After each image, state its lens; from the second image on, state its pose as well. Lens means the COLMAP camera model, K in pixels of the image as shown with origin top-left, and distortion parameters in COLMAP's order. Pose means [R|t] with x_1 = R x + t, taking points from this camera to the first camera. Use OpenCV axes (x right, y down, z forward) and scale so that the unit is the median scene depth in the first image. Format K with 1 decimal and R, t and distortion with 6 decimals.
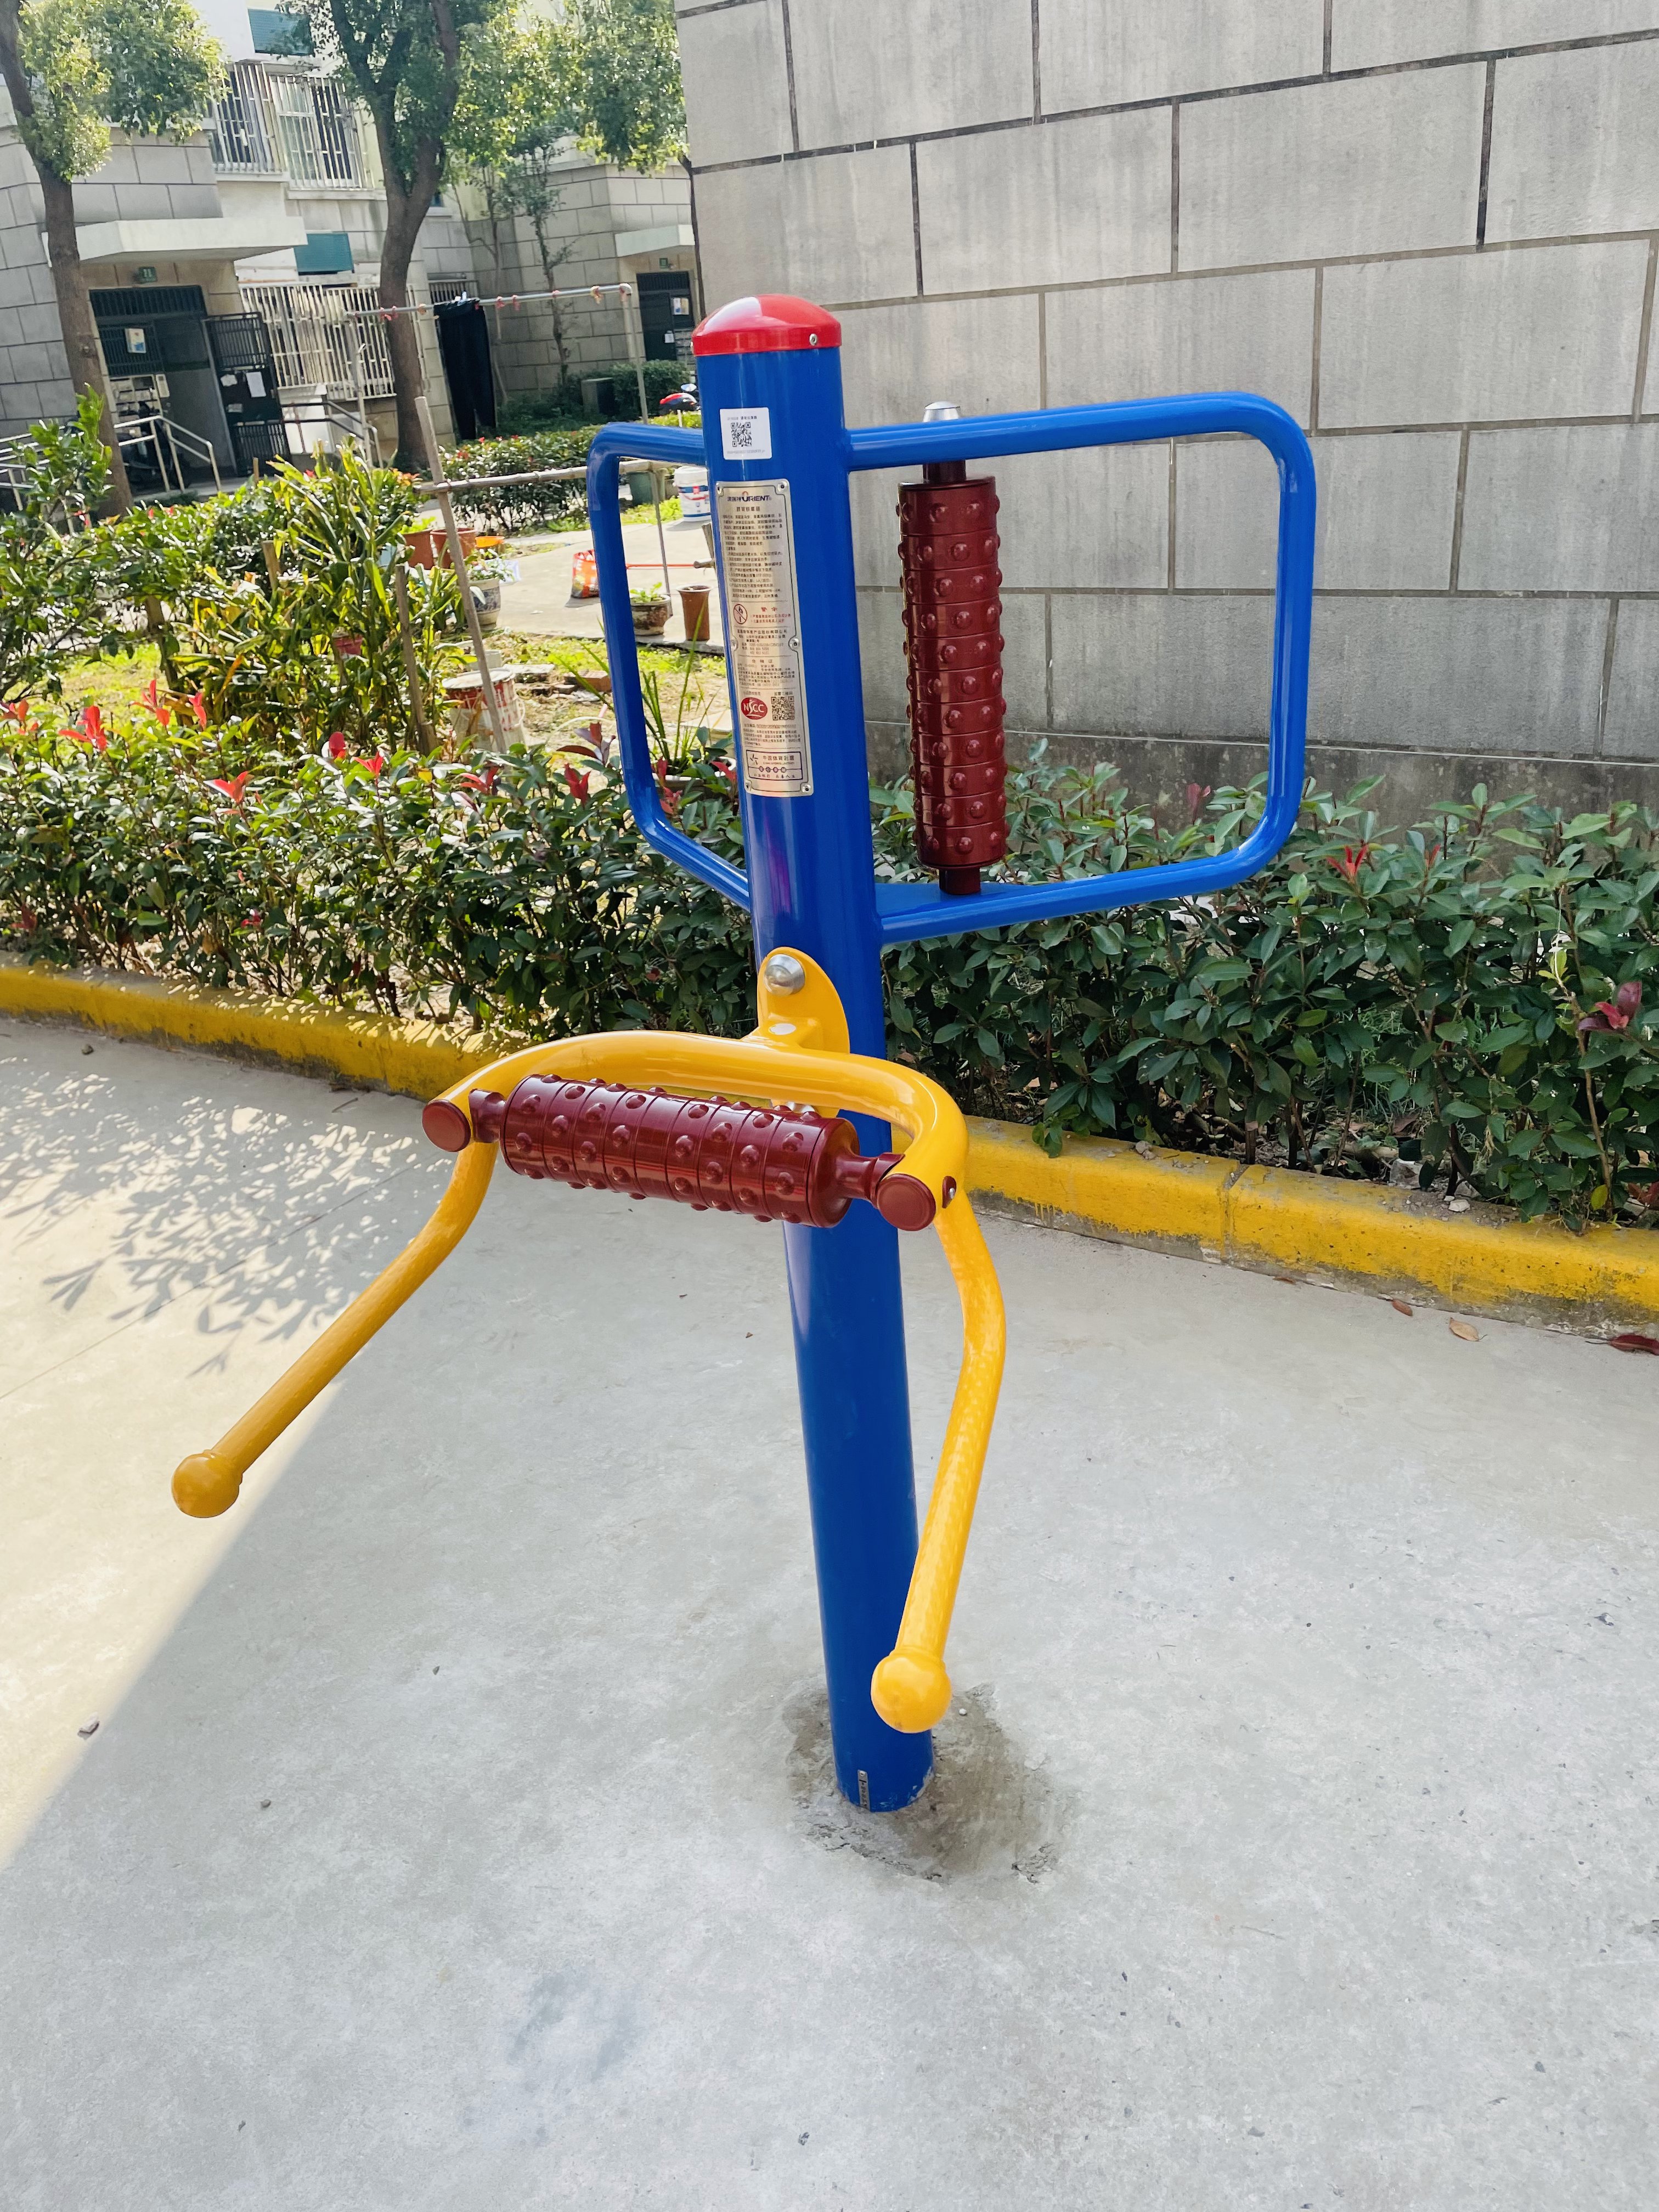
lens RADIAL K [[1679.1, 0, 827.6], [0, 1679.1, 1053.0], [0, 0, 1]] dist [0.075441, -0.096747]
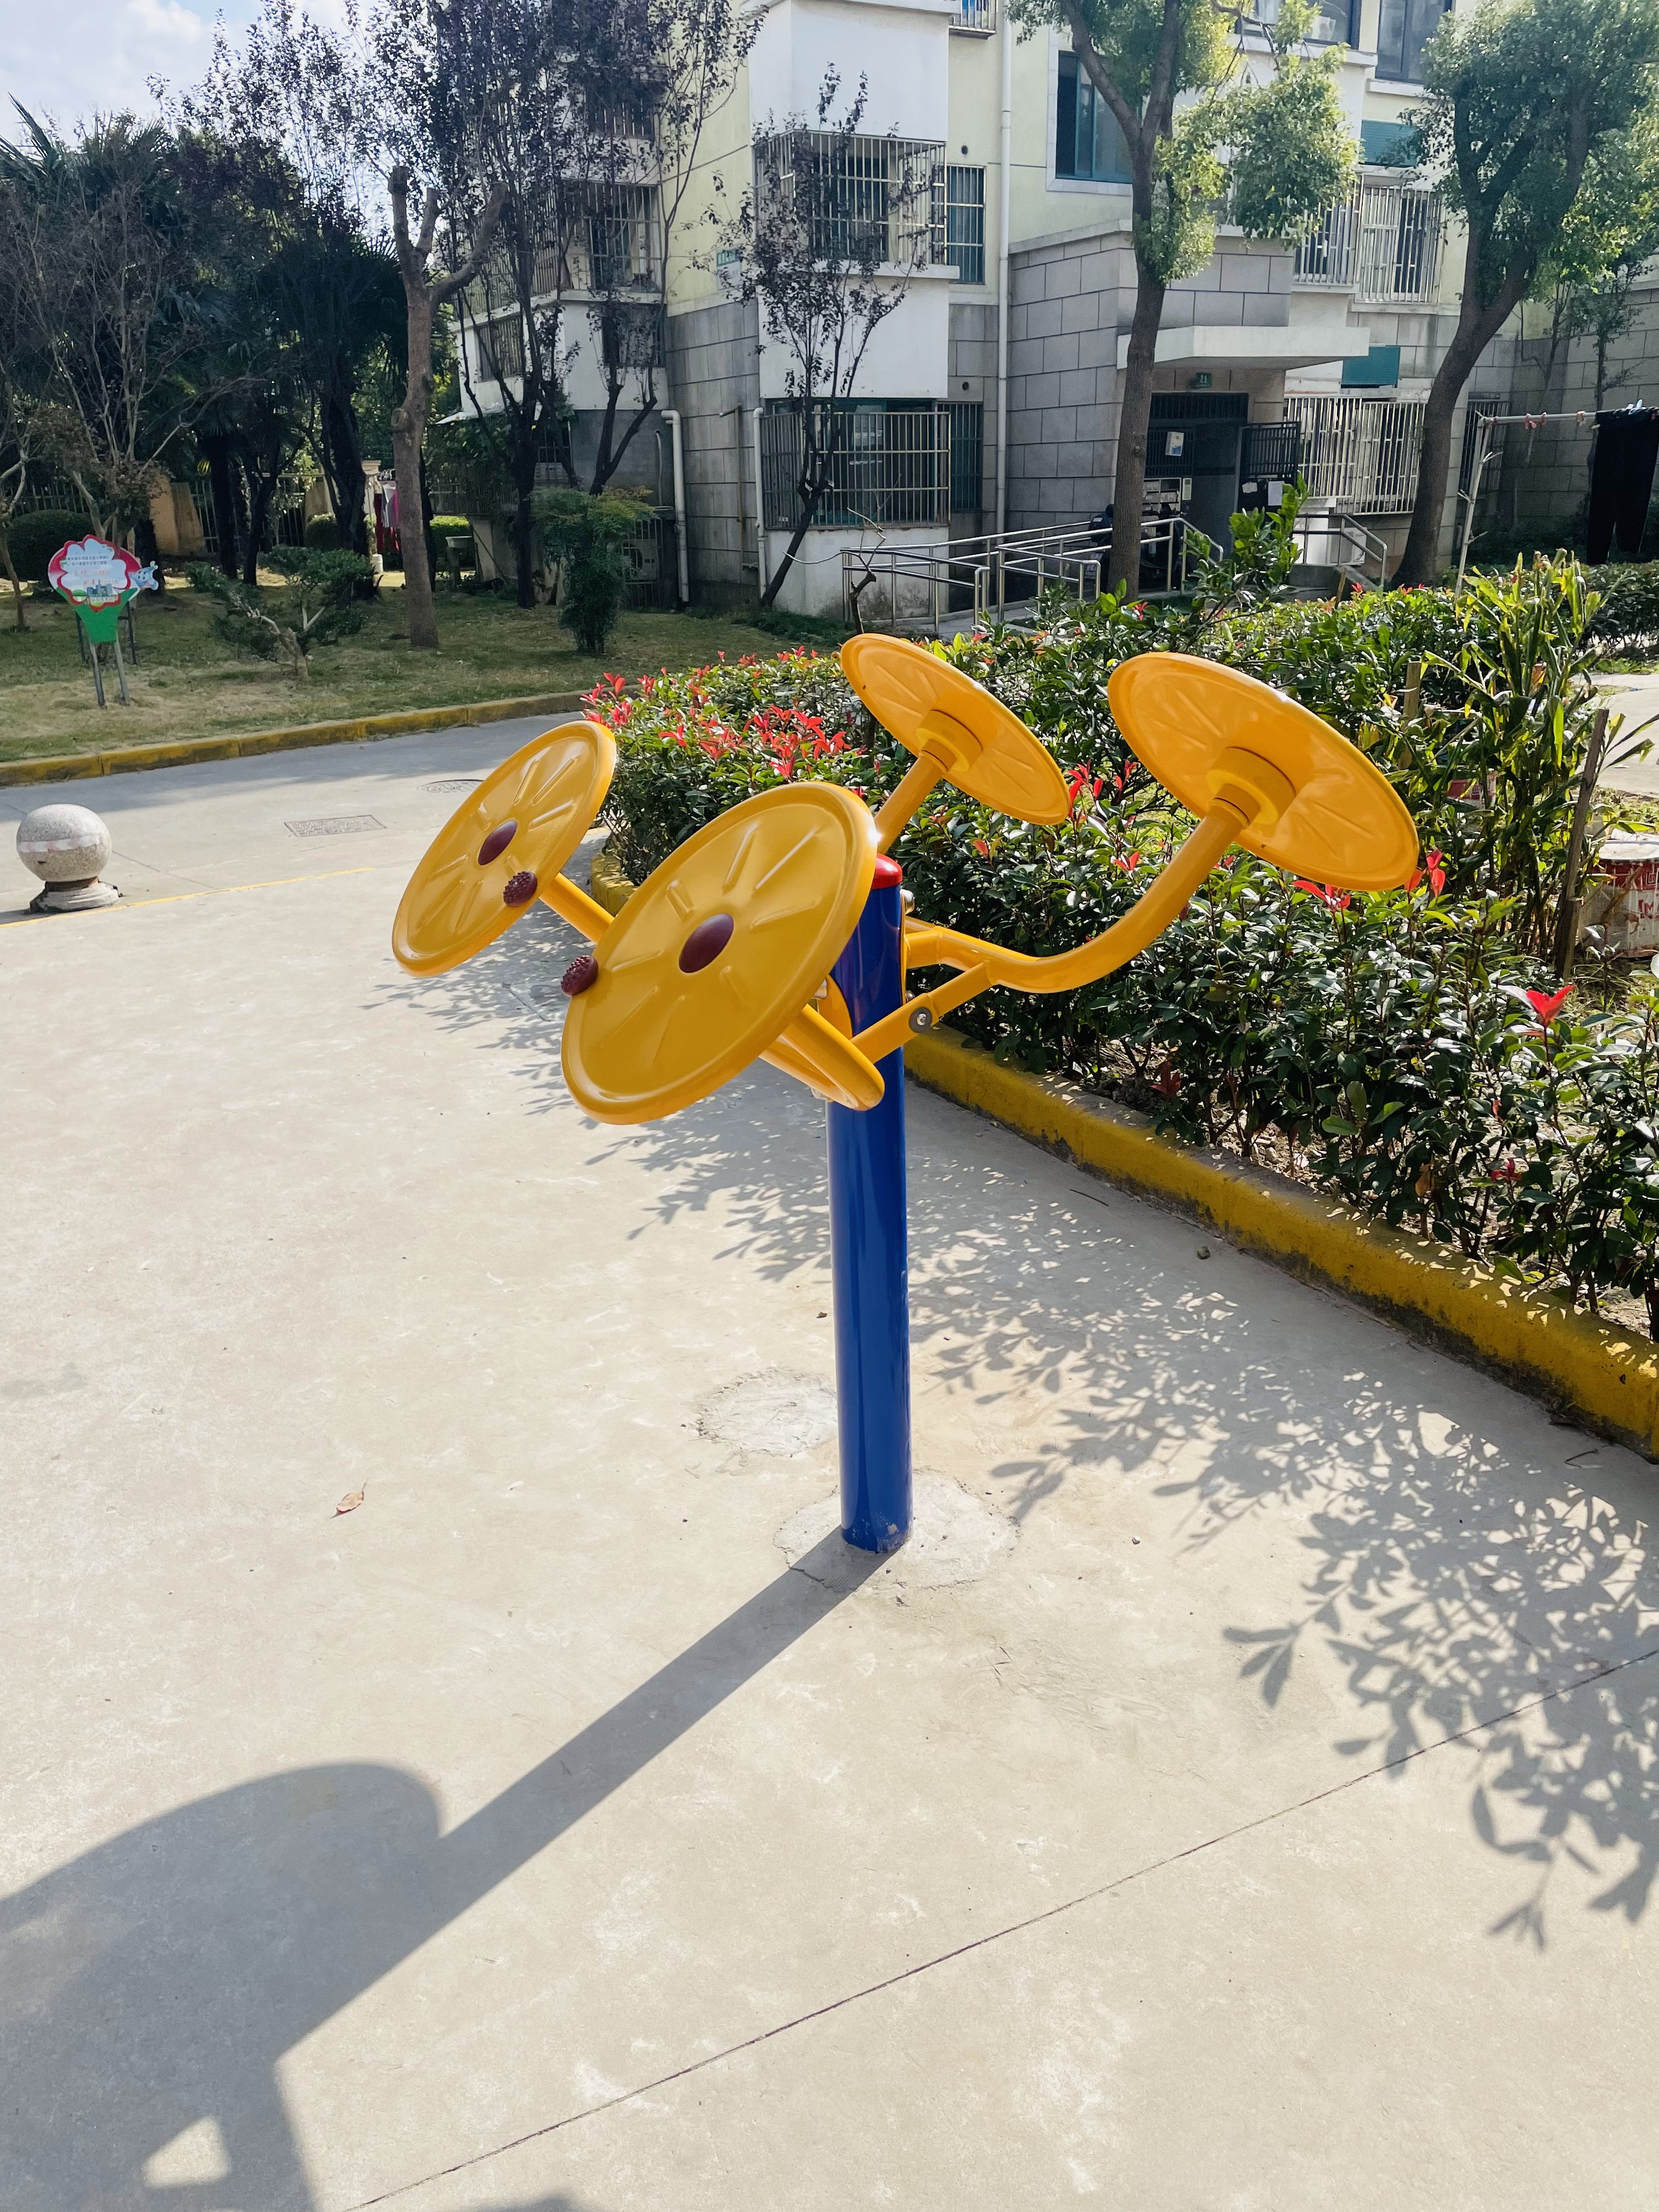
lens RADIAL K [[1674.8, 0, 829.5], [0, 1674.8, 1106.0], [0, 0, 1]] dist [0.074751, -0.098554]
pose [[0.866095, 0.231082, -0.443262, -0.241499], [-0.244949, 0.969170, 0.026641, -0.047353], [0.435752, 0.085502, 0.895996, 0.173882]]
